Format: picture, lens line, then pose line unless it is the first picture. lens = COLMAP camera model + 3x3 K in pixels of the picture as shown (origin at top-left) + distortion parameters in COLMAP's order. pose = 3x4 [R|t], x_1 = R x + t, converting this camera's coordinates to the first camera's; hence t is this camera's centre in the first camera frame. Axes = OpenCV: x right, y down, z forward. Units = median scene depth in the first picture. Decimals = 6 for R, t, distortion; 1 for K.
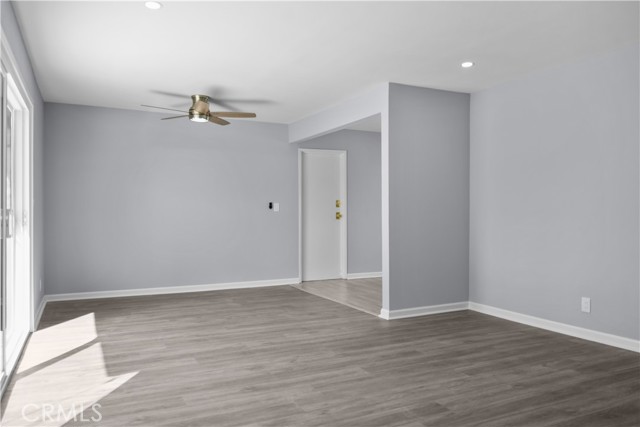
lens RADIAL K [[471.7, 0, 324.7], [0, 471.7, 210.4], [0, 0, 1]] dist [0.008277, -0.006688]
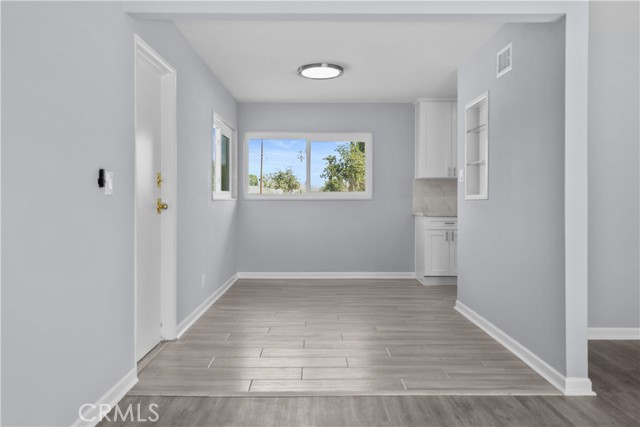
lens RADIAL K [[471.7, 0, 340.2], [0, 471.7, 204.7], [0, 0, 1]] dist [0.008277, -0.006688]
pose [[0.449838, -0.007535, 0.893078, -0.587517], [-0.013739, 0.999788, 0.015355, 0.001608], [-0.893004, -0.019178, 0.449639, 1.184500]]
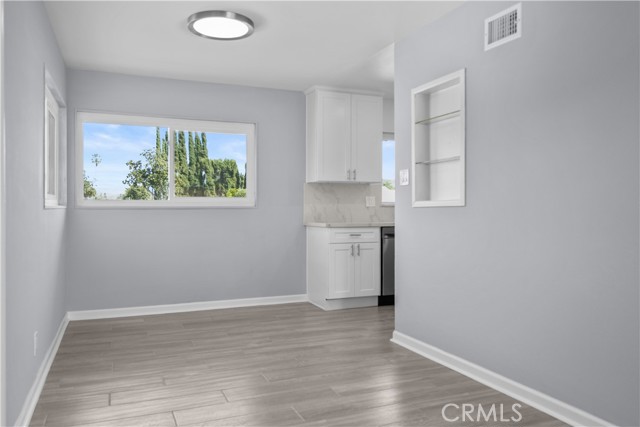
lens RADIAL K [[471.7, 0, 337.0], [0, 471.7, 216.1], [0, 0, 1]] dist [0.008277, -0.006688]
pose [[0.082277, -0.015614, 0.996487, -0.363928], [-0.012174, 0.999787, 0.016671, 0.007149], [-0.996535, -0.013503, 0.082069, 1.496846]]
